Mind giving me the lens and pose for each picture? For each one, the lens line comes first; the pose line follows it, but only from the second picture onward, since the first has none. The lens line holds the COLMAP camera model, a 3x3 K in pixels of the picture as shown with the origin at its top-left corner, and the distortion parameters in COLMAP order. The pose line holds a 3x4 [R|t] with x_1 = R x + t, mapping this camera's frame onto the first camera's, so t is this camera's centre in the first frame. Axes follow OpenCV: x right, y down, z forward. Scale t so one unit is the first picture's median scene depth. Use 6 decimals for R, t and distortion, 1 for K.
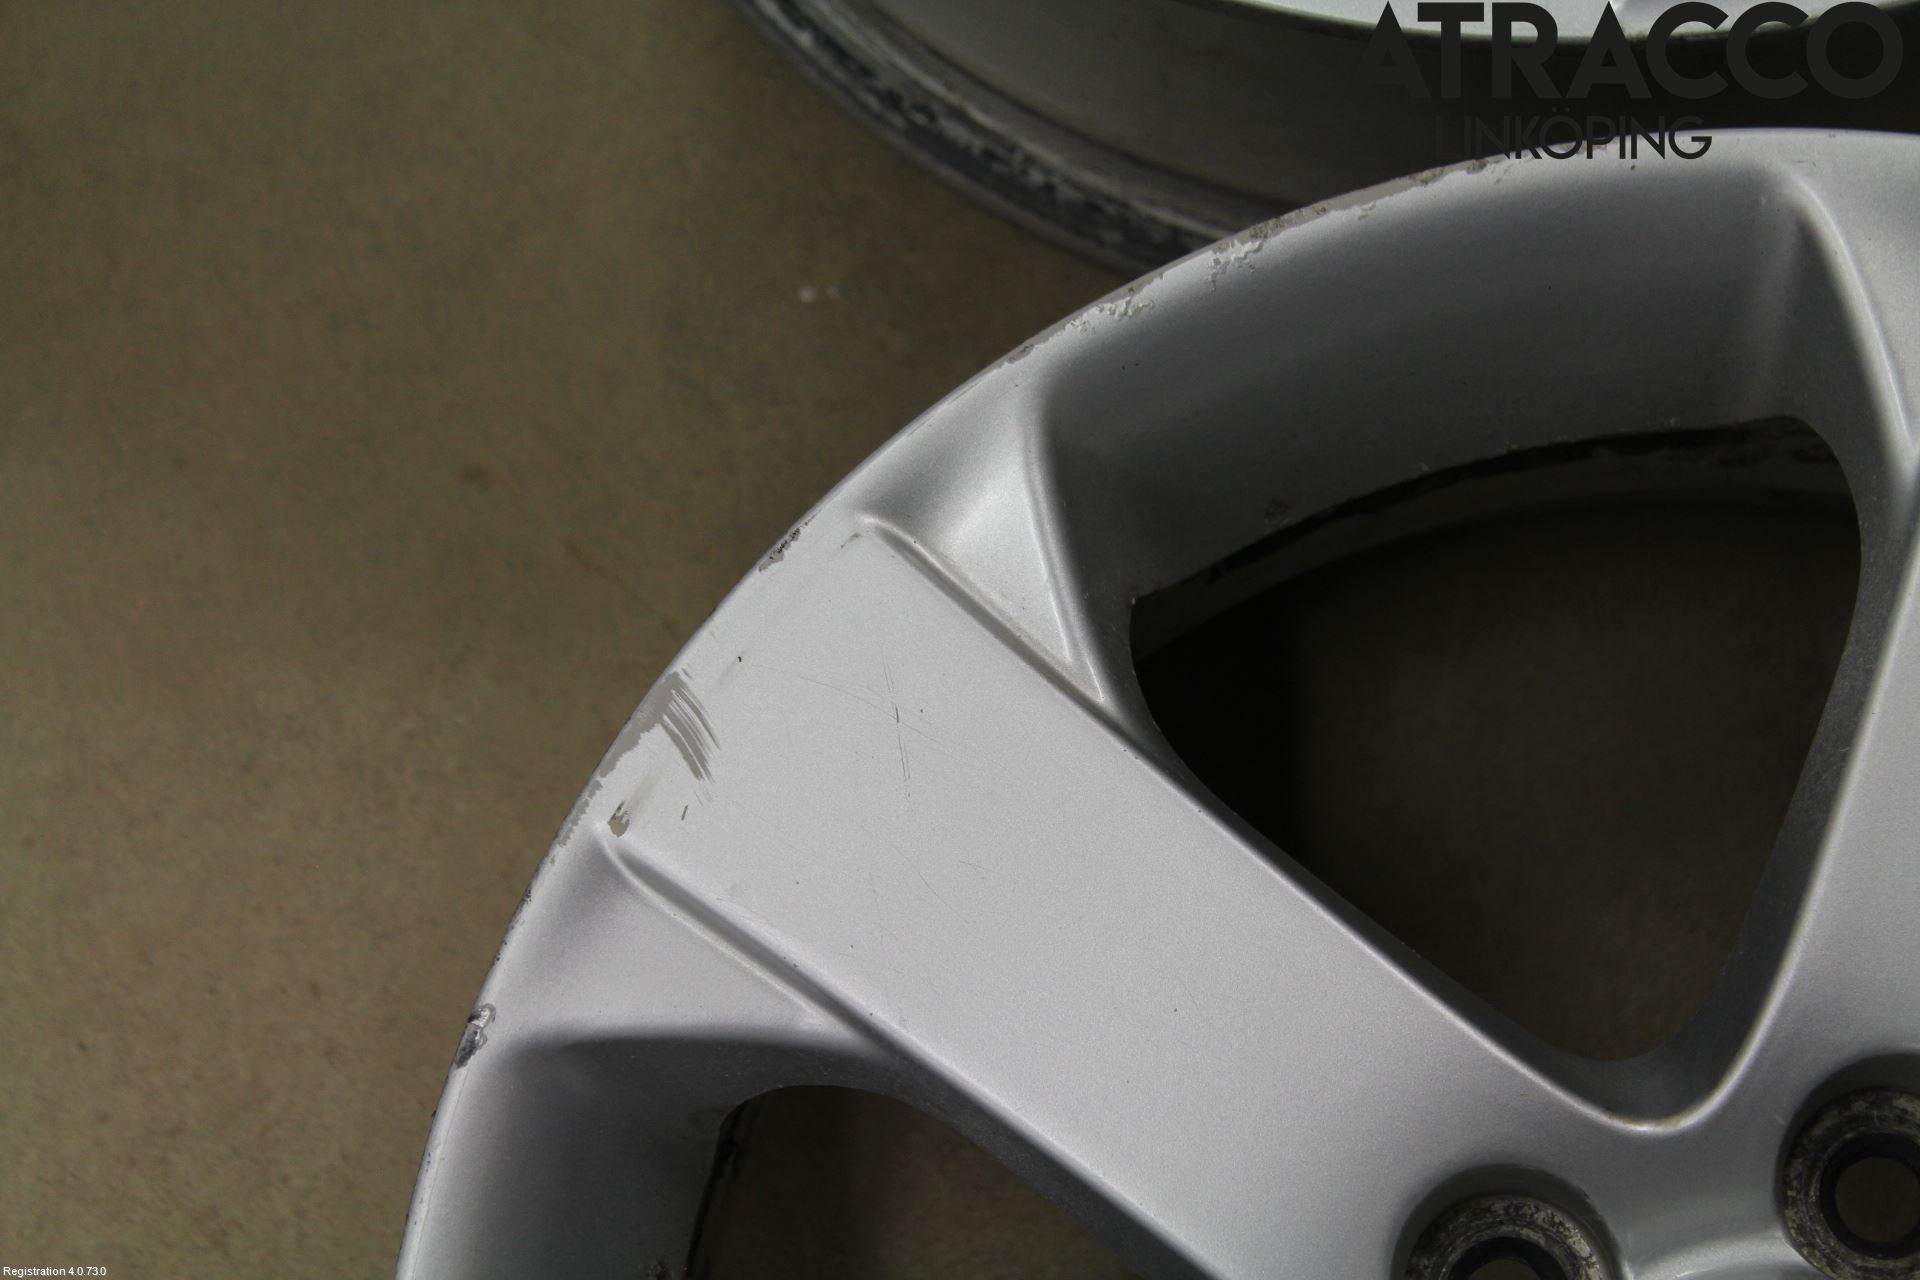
lens RADIAL K [[4818.9, 0, 960.8], [0, 4818.9, 641.1], [0, 0, 1]] dist [0.094313, 0.000000]
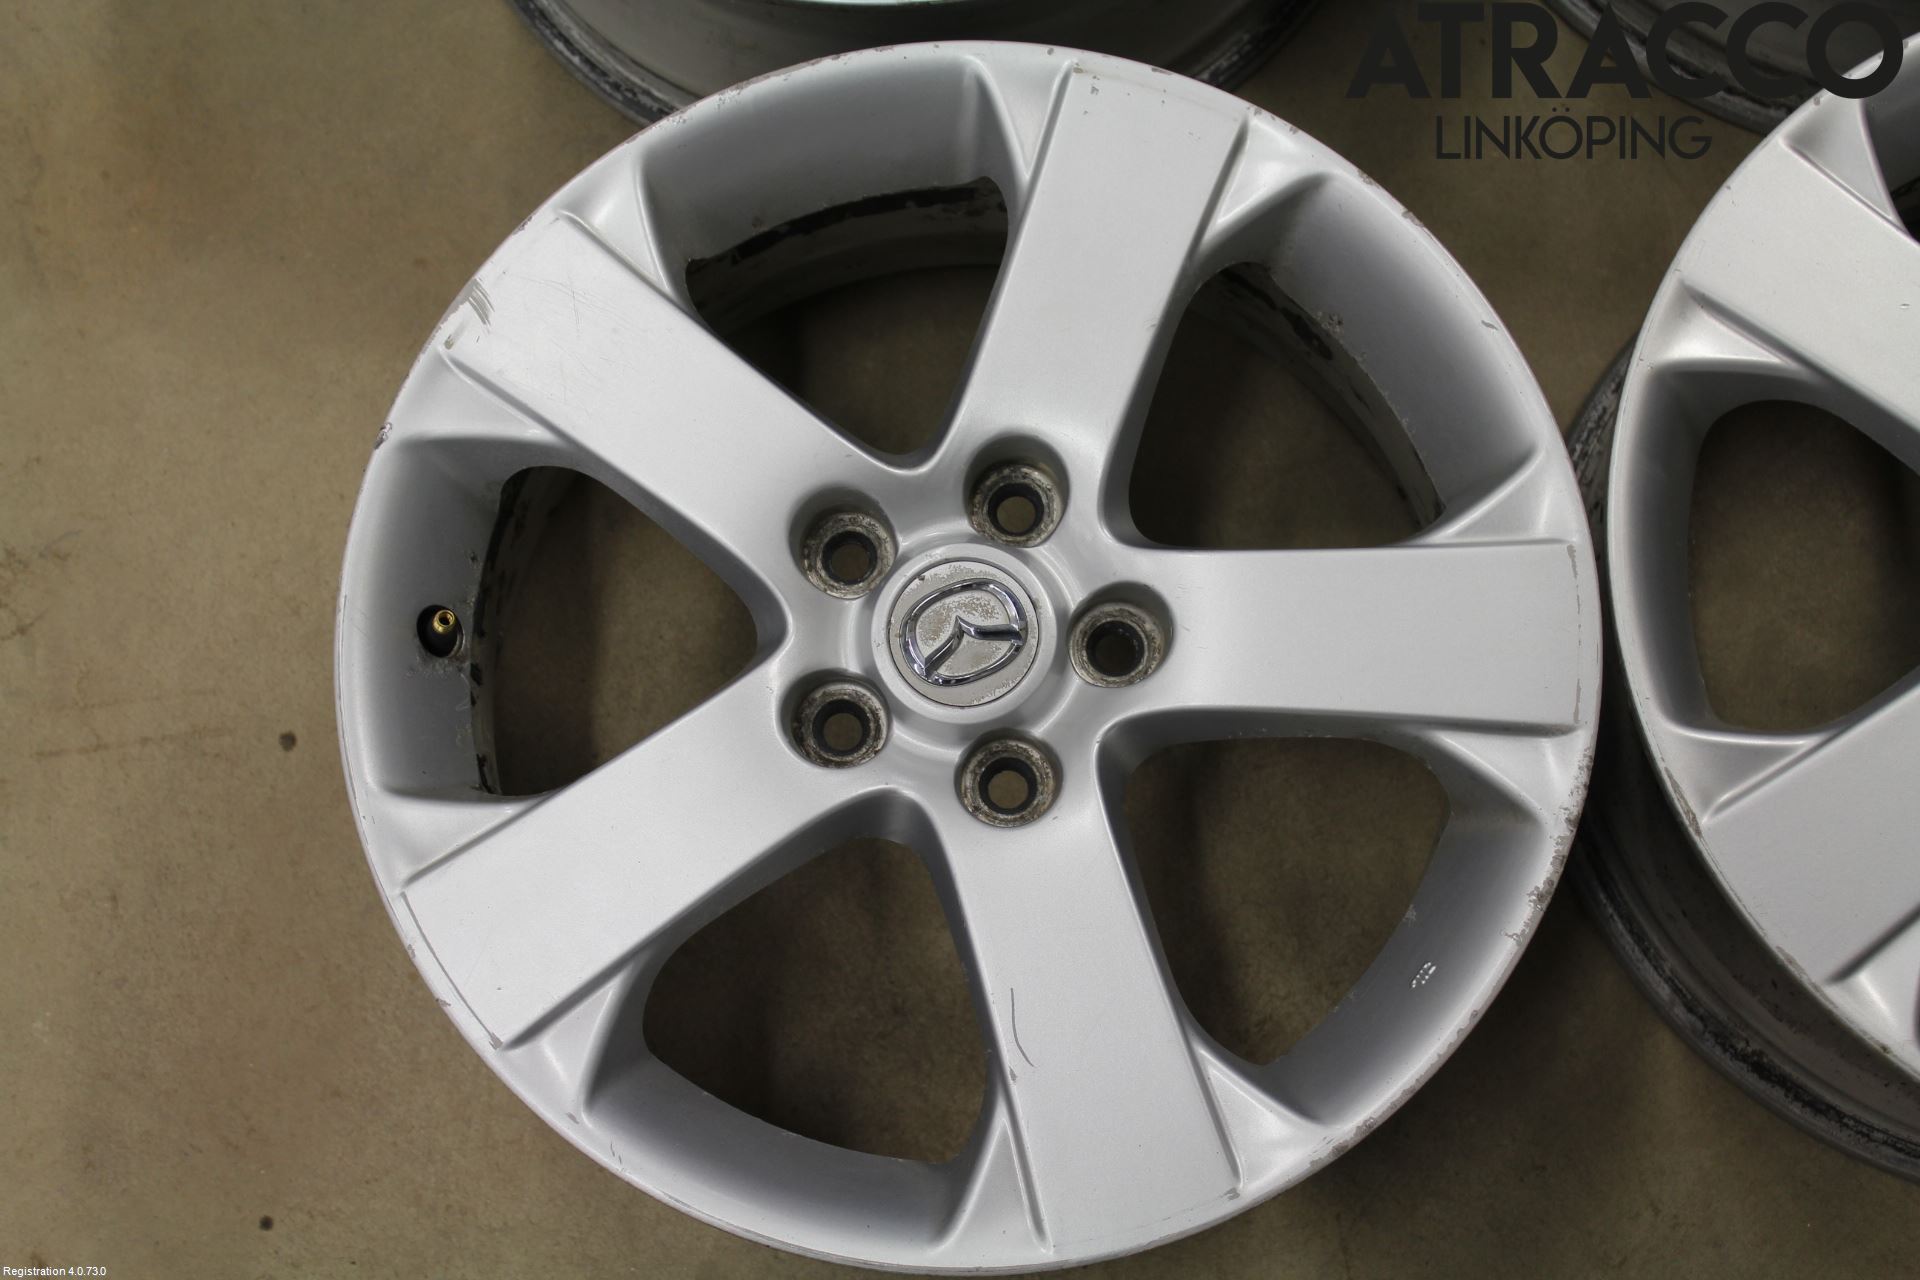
lens RADIAL K [[2803.6, 0, 947.3], [0, 2803.6, 623.7], [0, 0, 1]] dist [-0.025117, 0.000000]
pose [[0.999586, -0.005286, 0.028284, 0.118072], [0.006014, 0.999652, -0.025704, 0.194687], [-0.028138, 0.025863, 0.999269, -0.289517]]
